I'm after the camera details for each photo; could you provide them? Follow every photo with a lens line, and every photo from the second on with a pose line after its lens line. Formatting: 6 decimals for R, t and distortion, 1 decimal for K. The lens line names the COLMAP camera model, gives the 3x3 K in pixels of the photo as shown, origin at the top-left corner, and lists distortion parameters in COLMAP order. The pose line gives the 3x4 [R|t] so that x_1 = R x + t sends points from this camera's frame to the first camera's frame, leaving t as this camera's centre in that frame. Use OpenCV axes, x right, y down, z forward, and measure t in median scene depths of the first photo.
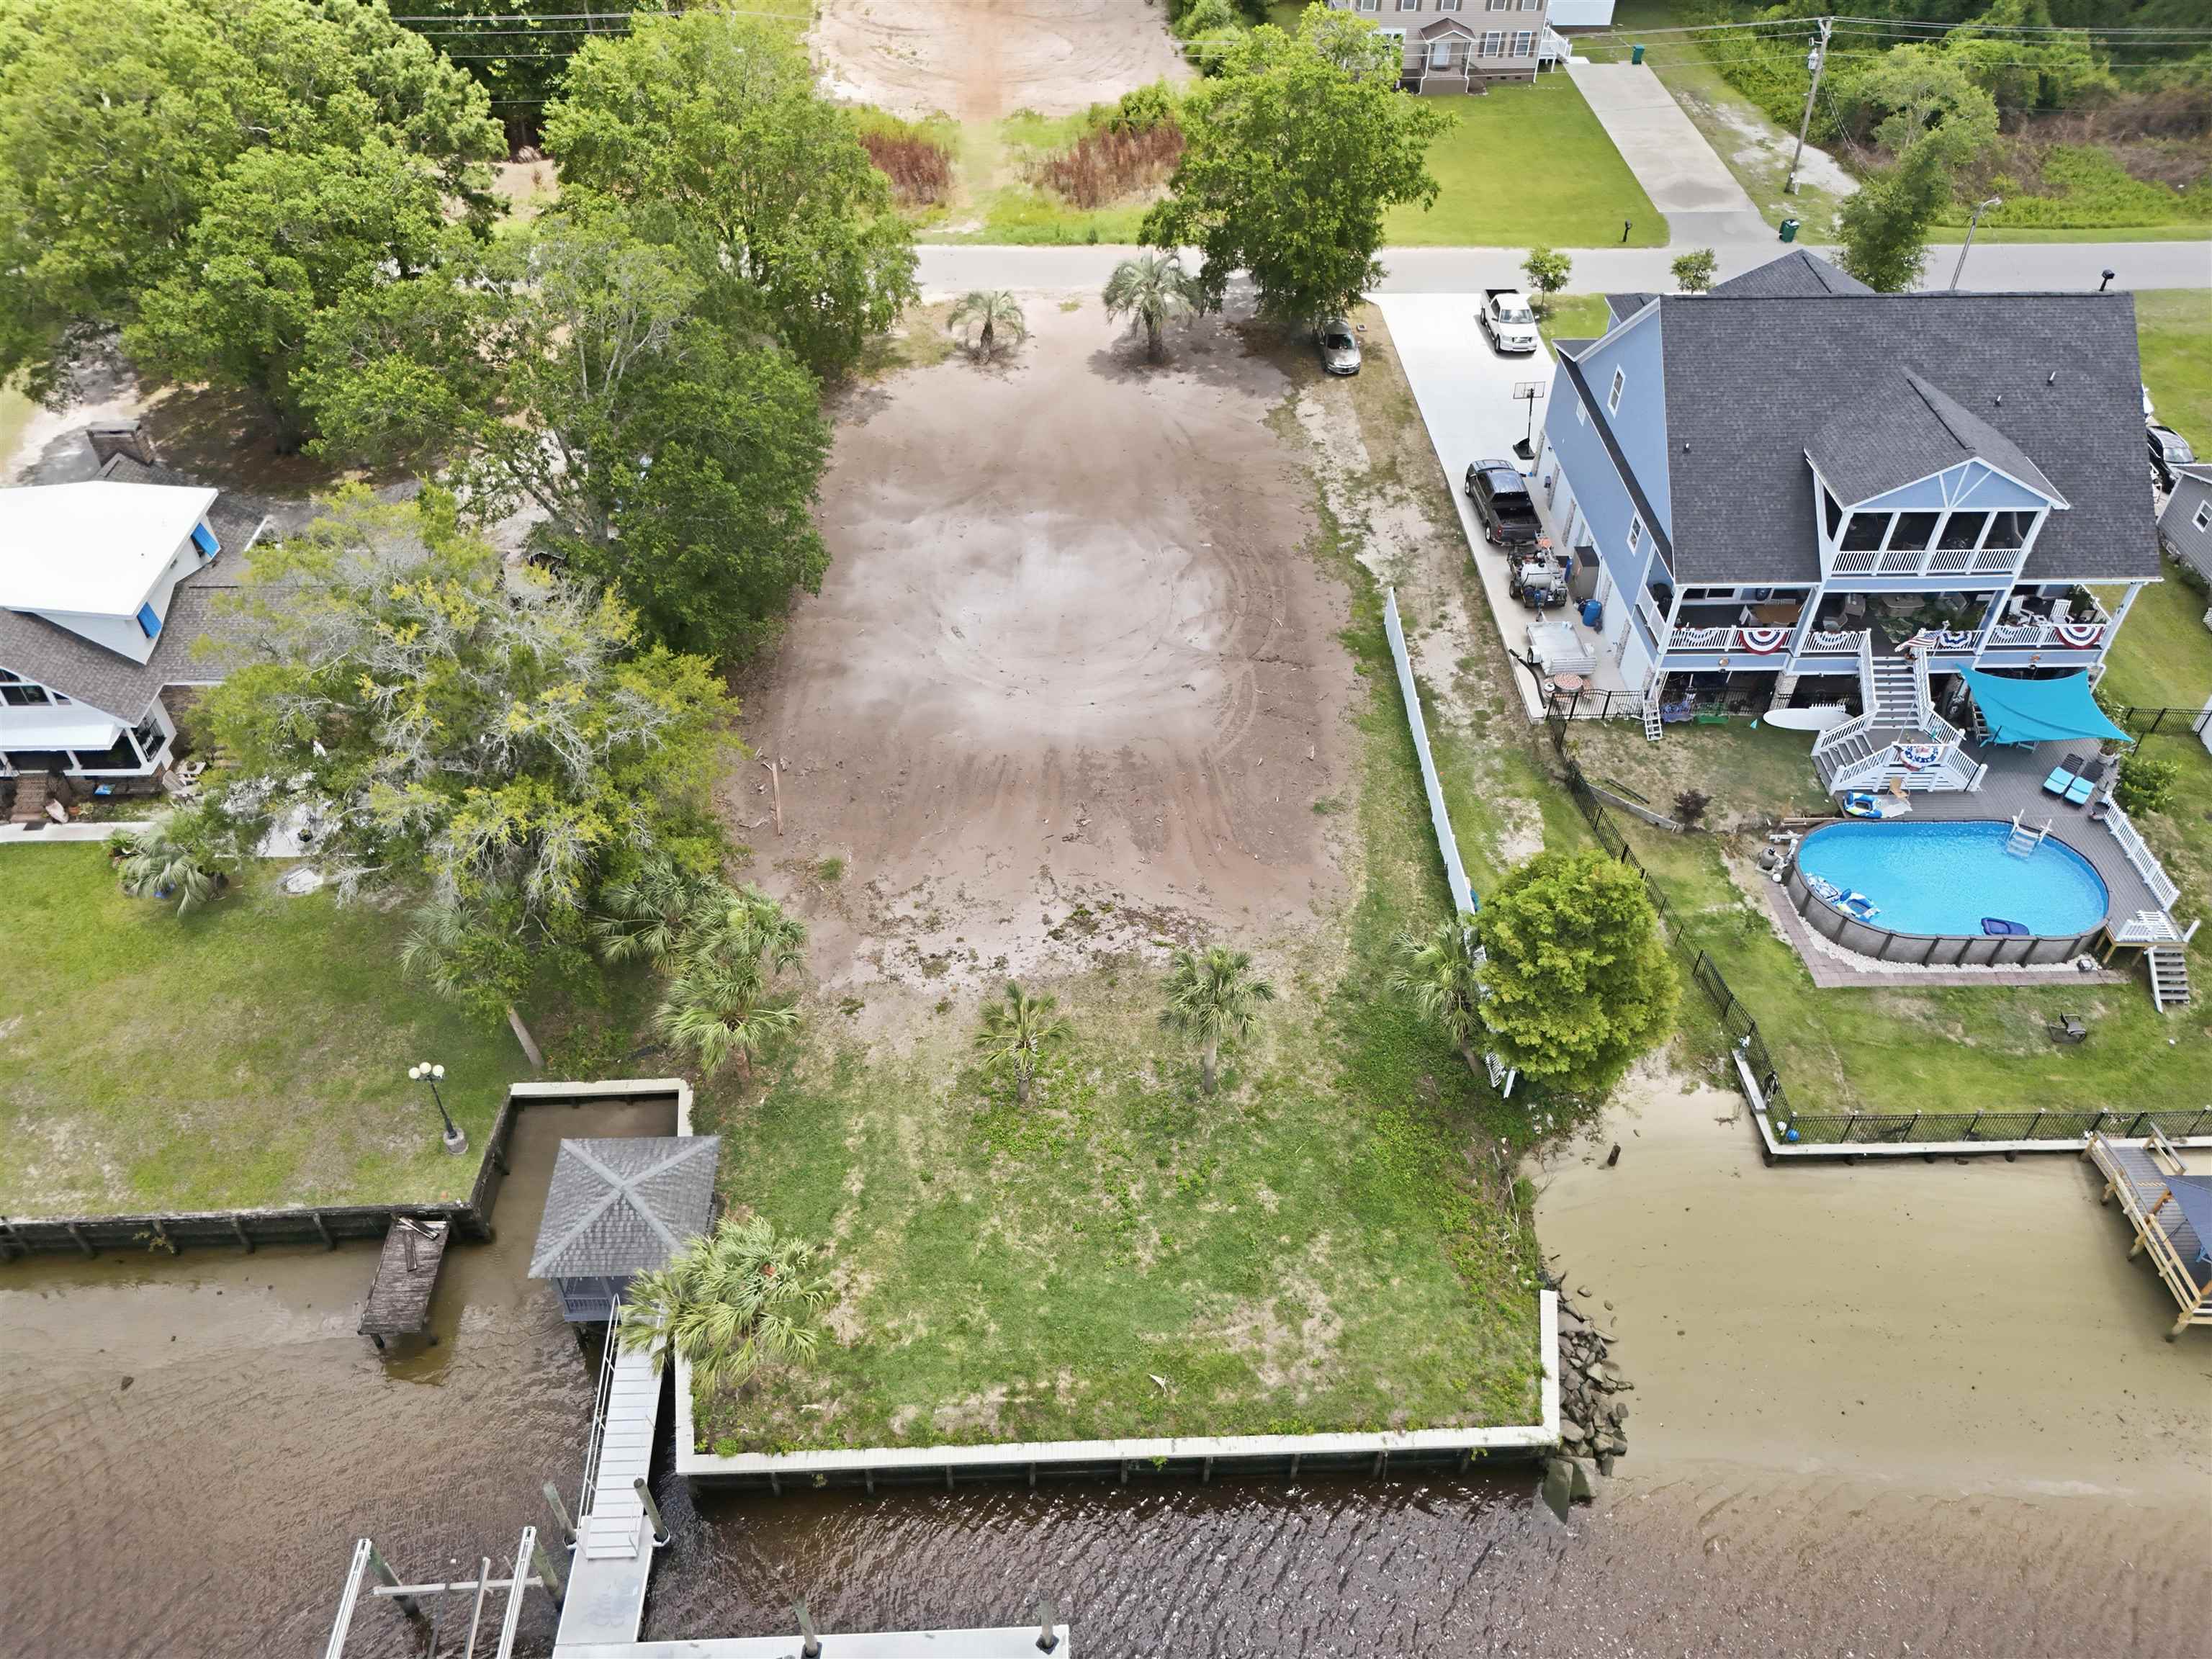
lens RADIAL K [[1624.9, 0, 1101.2], [0, 1624.9, 838.6], [0, 0, 1]] dist [0.032275, -0.033515]
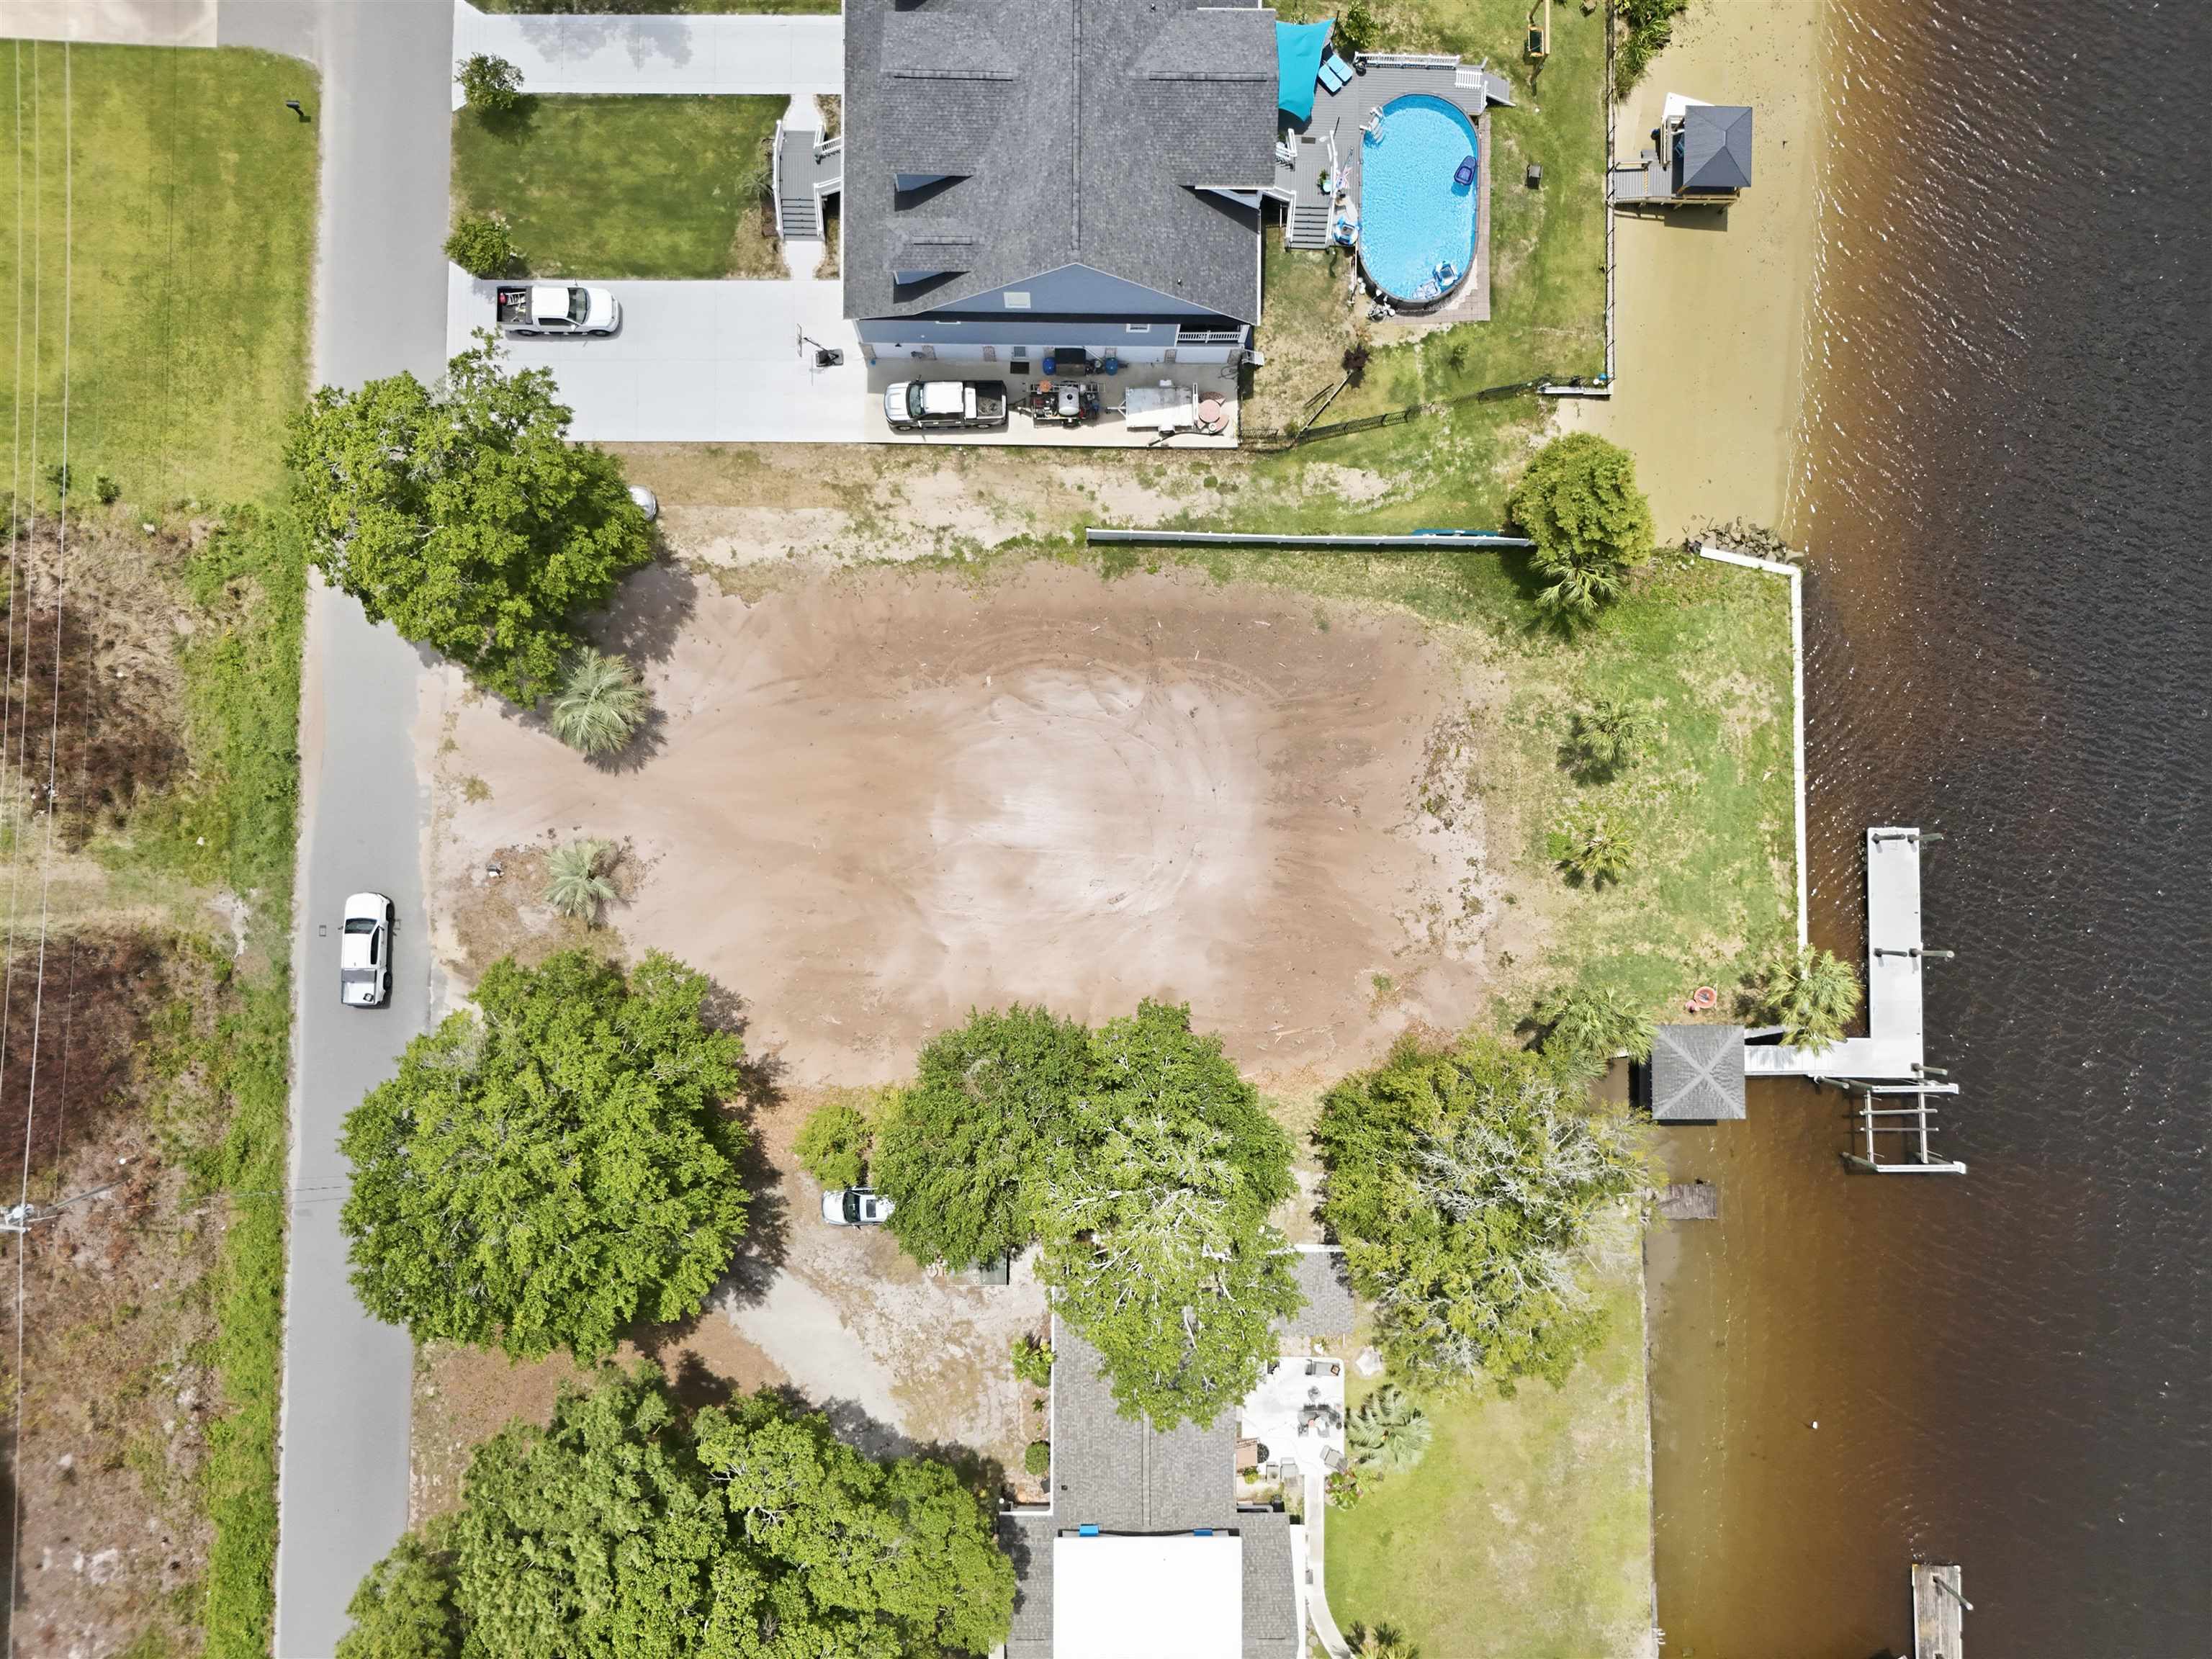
lens RADIAL K [[1624.9, 0, 1109.3], [0, 1624.9, 835.1], [0, 0, 1]] dist [0.032275, -0.033515]
pose [[0.037615, -0.998836, 0.030185, -0.078311], [0.665784, 0.047575, 0.744626, -1.035153], [-0.745196, -0.007912, 0.666799, 0.212913]]
